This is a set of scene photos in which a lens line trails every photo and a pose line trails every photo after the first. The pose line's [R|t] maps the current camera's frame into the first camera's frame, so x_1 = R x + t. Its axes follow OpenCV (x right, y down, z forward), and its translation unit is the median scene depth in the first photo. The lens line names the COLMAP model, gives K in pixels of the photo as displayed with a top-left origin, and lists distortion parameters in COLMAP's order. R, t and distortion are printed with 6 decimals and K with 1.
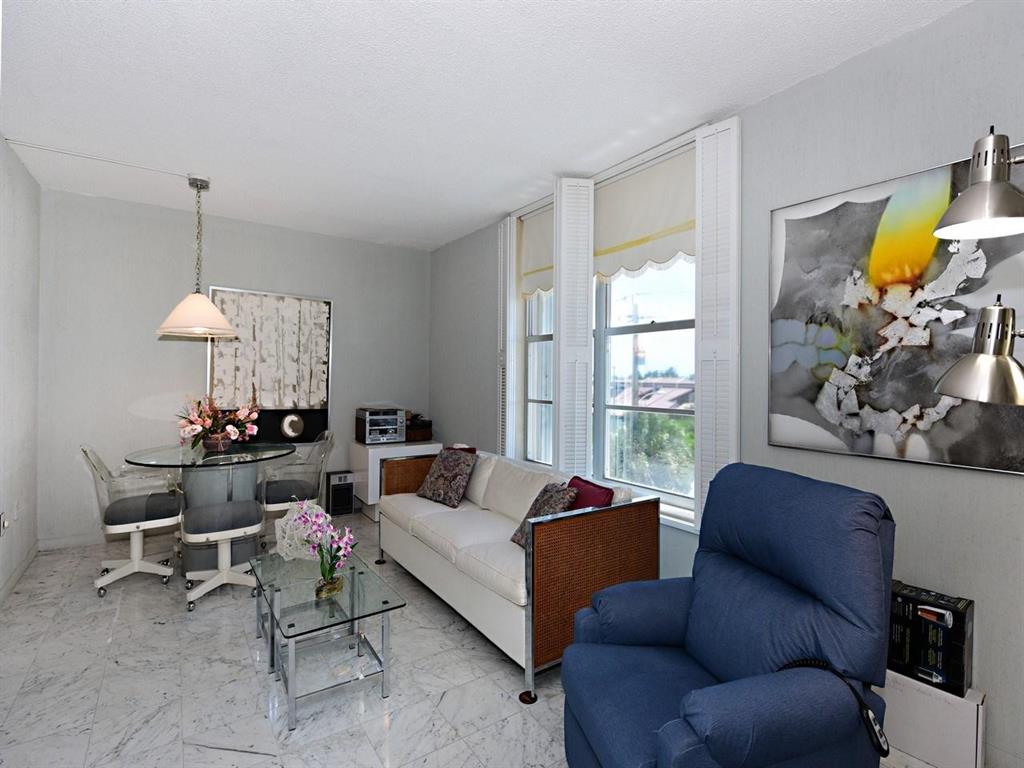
lens RADIAL K [[495.7, 0, 507.1], [0, 495.7, 382.6], [0, 0, 1]] dist [0.002200, -0.000504]
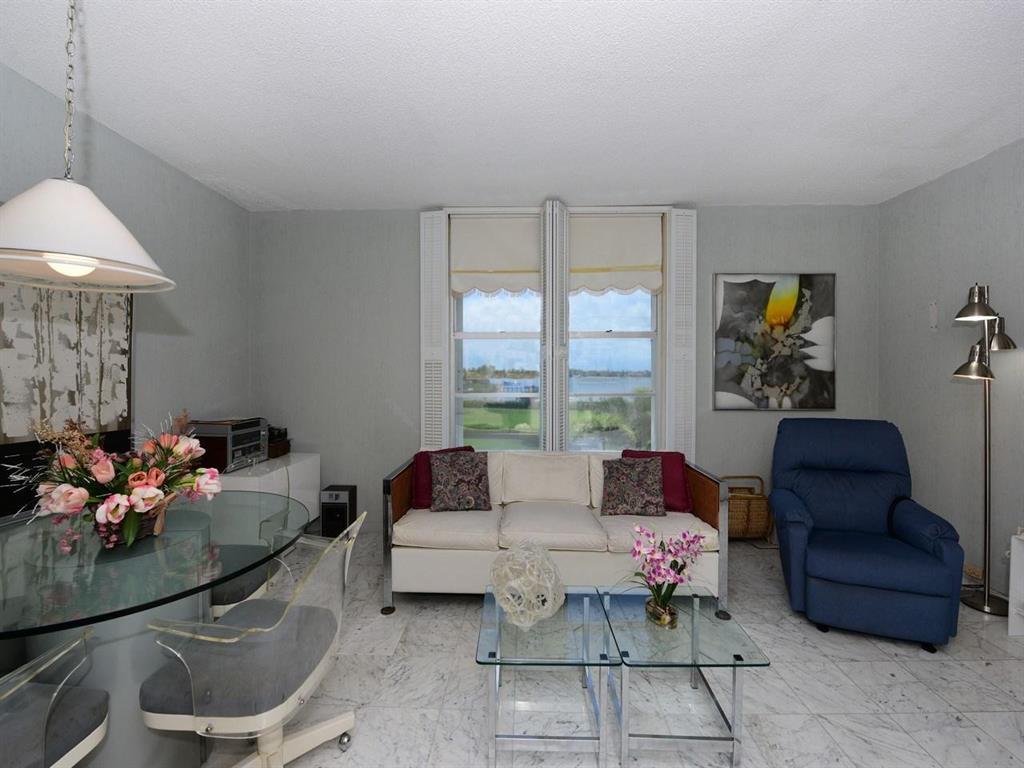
lens RADIAL K [[409.3, 0, 510.3], [0, 409.3, 379.7], [0, 0, 1]] dist [-0.012553, -0.003066]
pose [[0.594645, -0.023113, 0.803656, -1.151504], [0.017106, 0.999724, 0.016095, -0.015658], [-0.803806, 0.004176, 0.594876, 0.813905]]
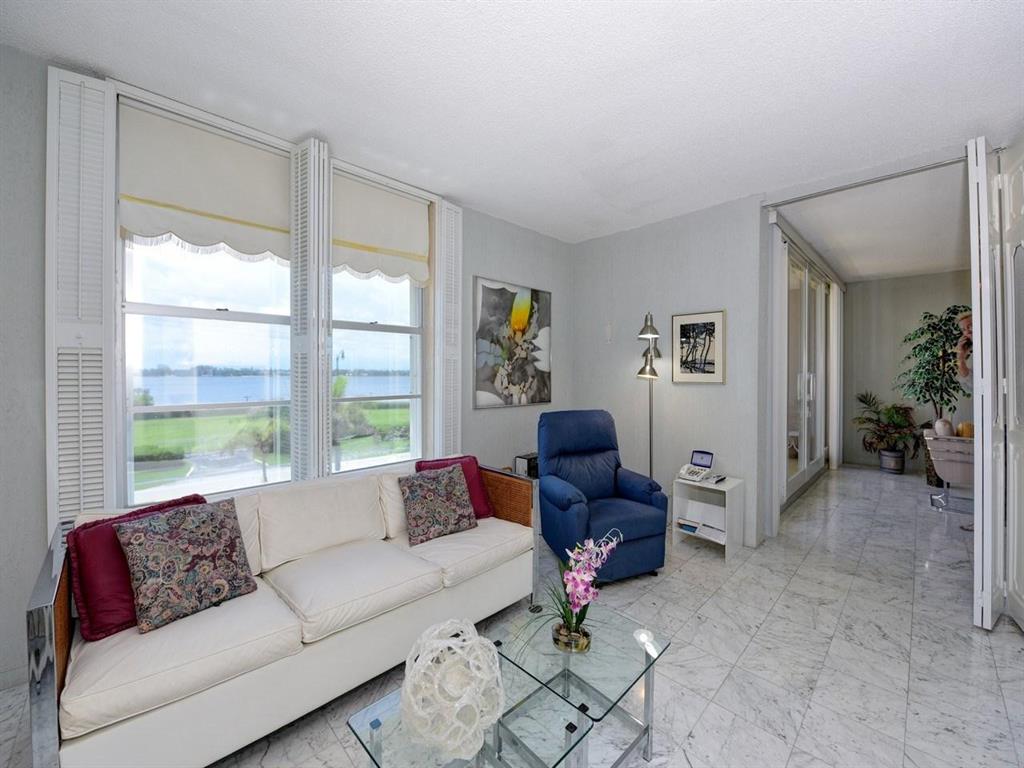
lens RADIAL K [[409.3, 0, 507.9], [0, 409.3, 378.4], [0, 0, 1]] dist [-0.012553, -0.003066]
pose [[-0.169983, -0.025090, 0.985128, -1.033374], [0.006811, 0.999622, 0.026635, -0.023146], [-0.985423, 0.011237, -0.169748, 1.265879]]
